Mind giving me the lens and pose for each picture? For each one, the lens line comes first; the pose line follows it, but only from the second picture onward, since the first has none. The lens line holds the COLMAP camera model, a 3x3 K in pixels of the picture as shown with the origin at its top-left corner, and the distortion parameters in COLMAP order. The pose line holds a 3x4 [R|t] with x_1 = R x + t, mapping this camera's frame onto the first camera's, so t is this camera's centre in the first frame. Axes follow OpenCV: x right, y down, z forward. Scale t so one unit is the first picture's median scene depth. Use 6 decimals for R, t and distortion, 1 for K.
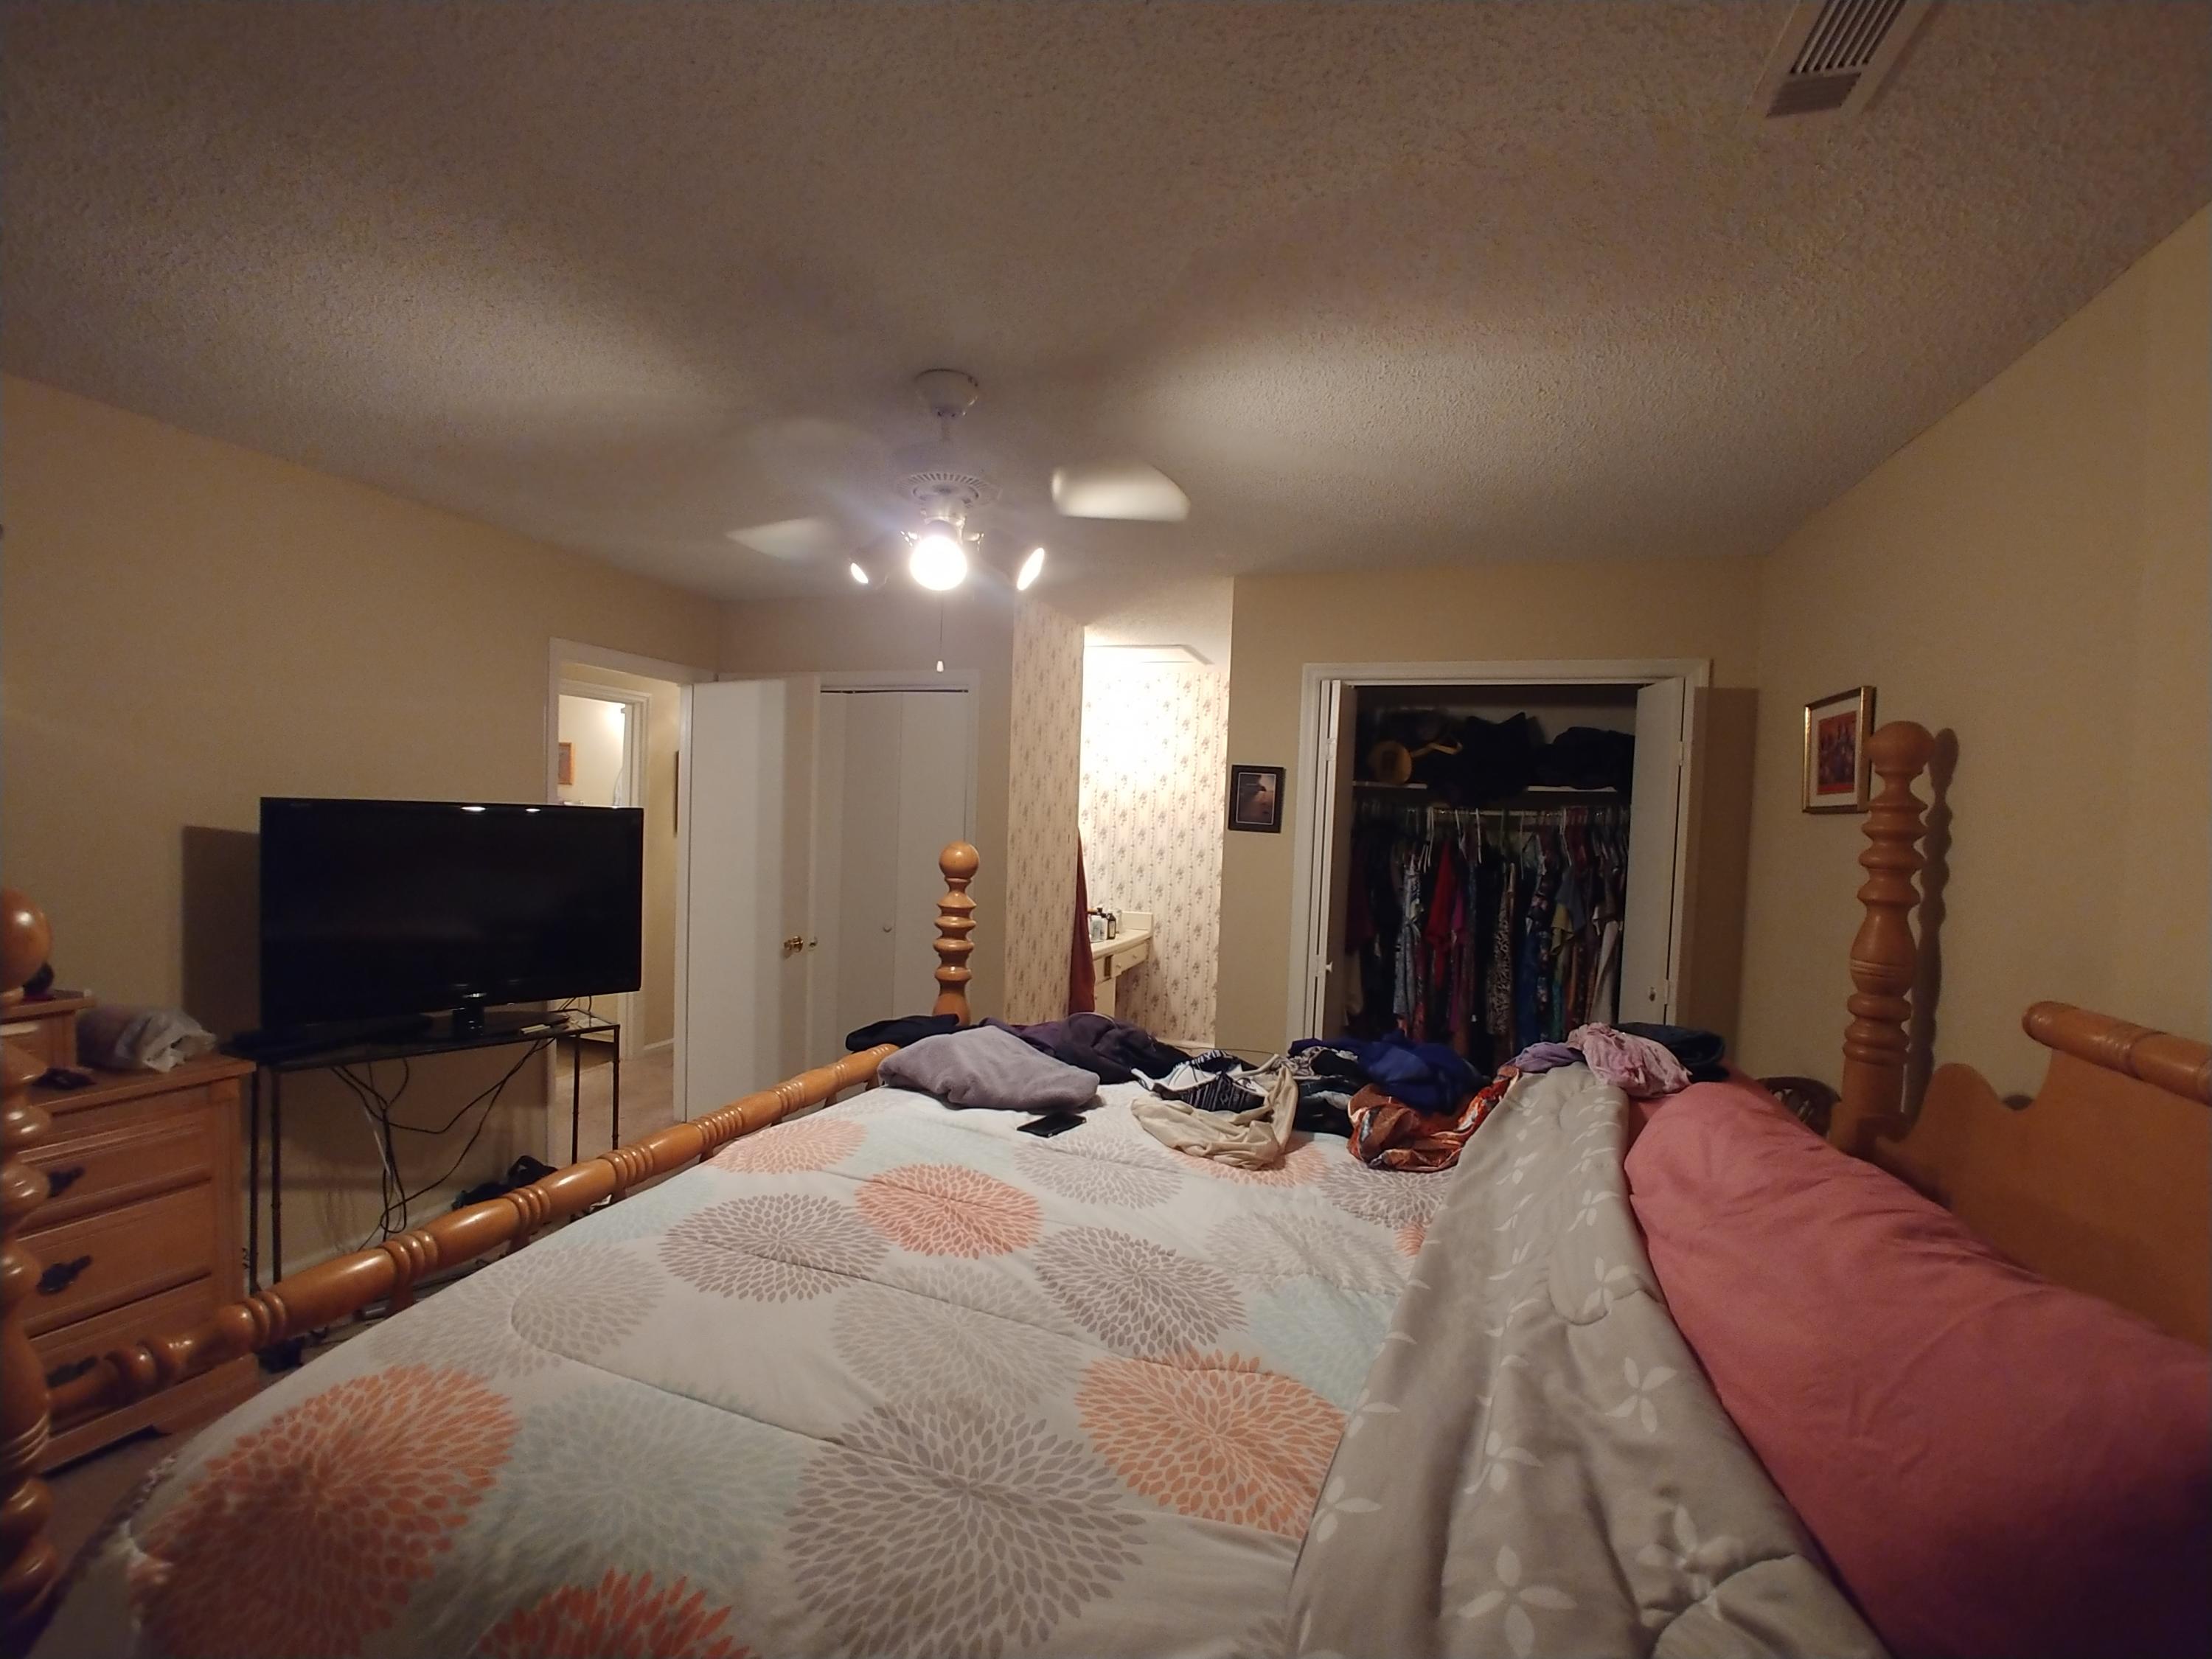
lens RADIAL K [[919.1, 0, 1103.5], [0, 919.1, 840.6], [0, 0, 1]] dist [-0.000117, -0.000003]
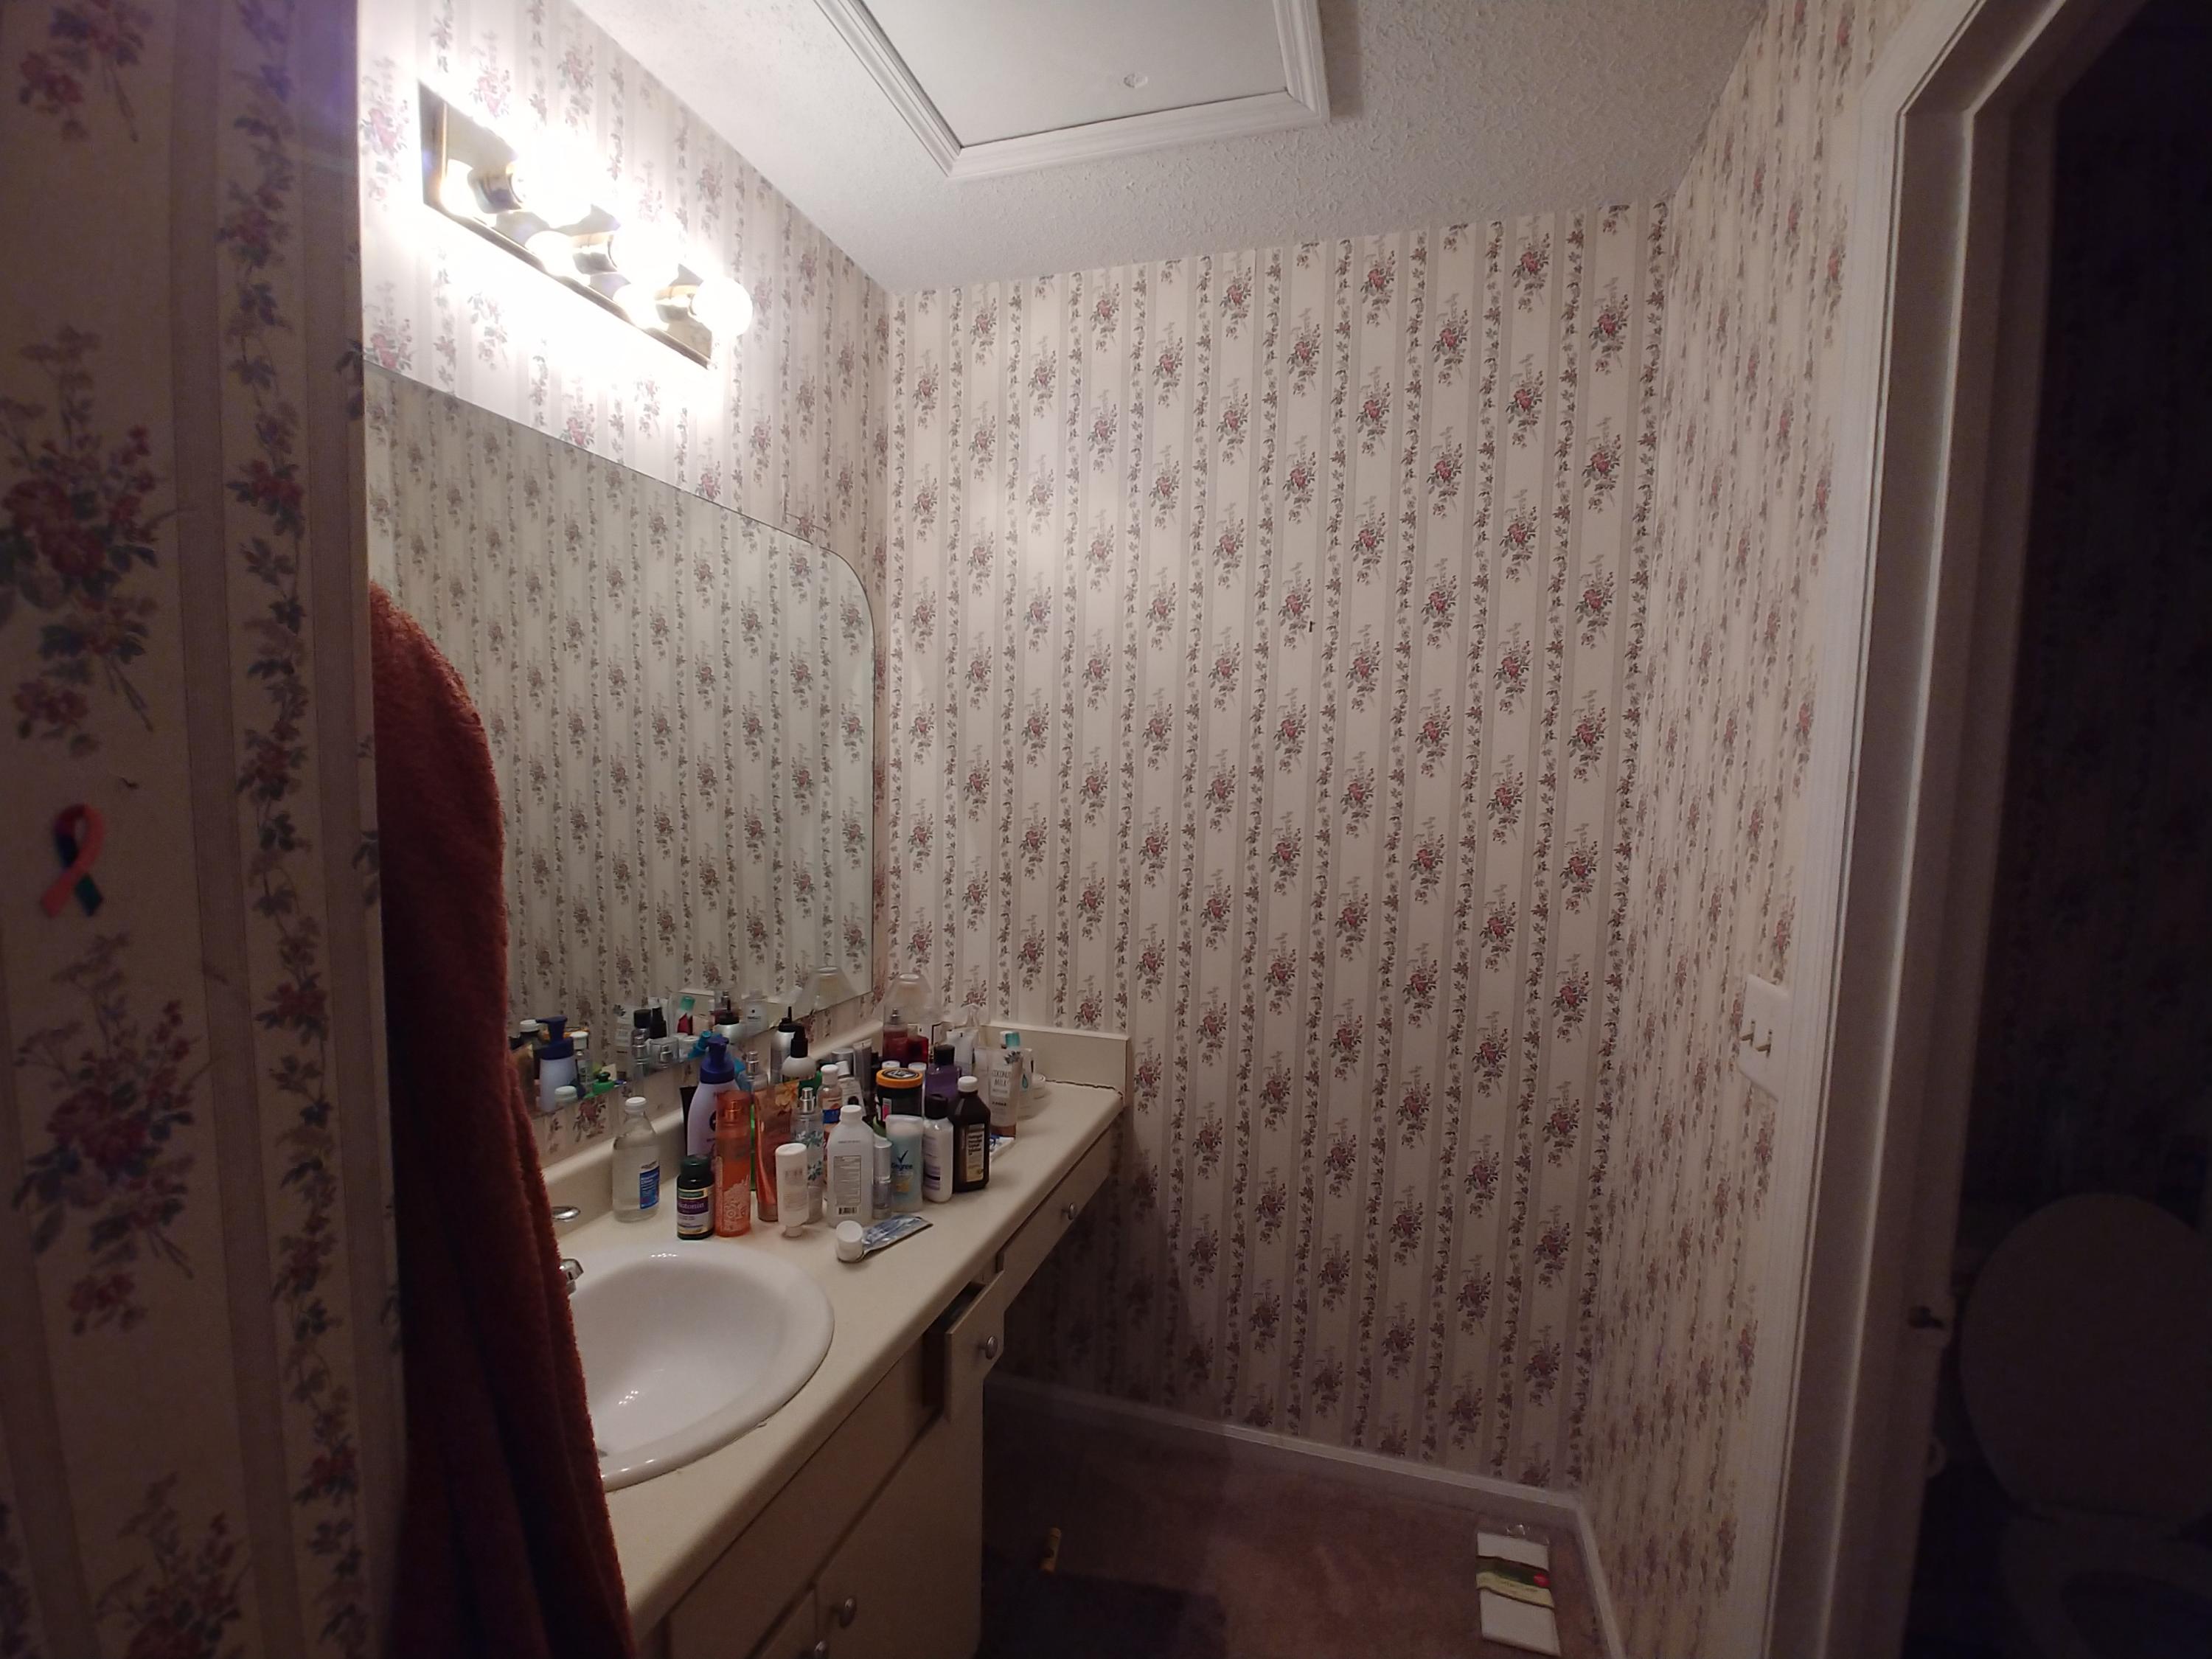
lens RADIAL K [[919.1, 0, 1108.6], [0, 919.1, 835.0], [0, 0, 1]] dist [-0.000117, -0.000003]
pose [[0.999760, -0.012513, 0.018008, 0.041275], [0.011628, 0.998760, 0.048415, -0.006252], [-0.018592, -0.048194, 0.998665, 0.685917]]
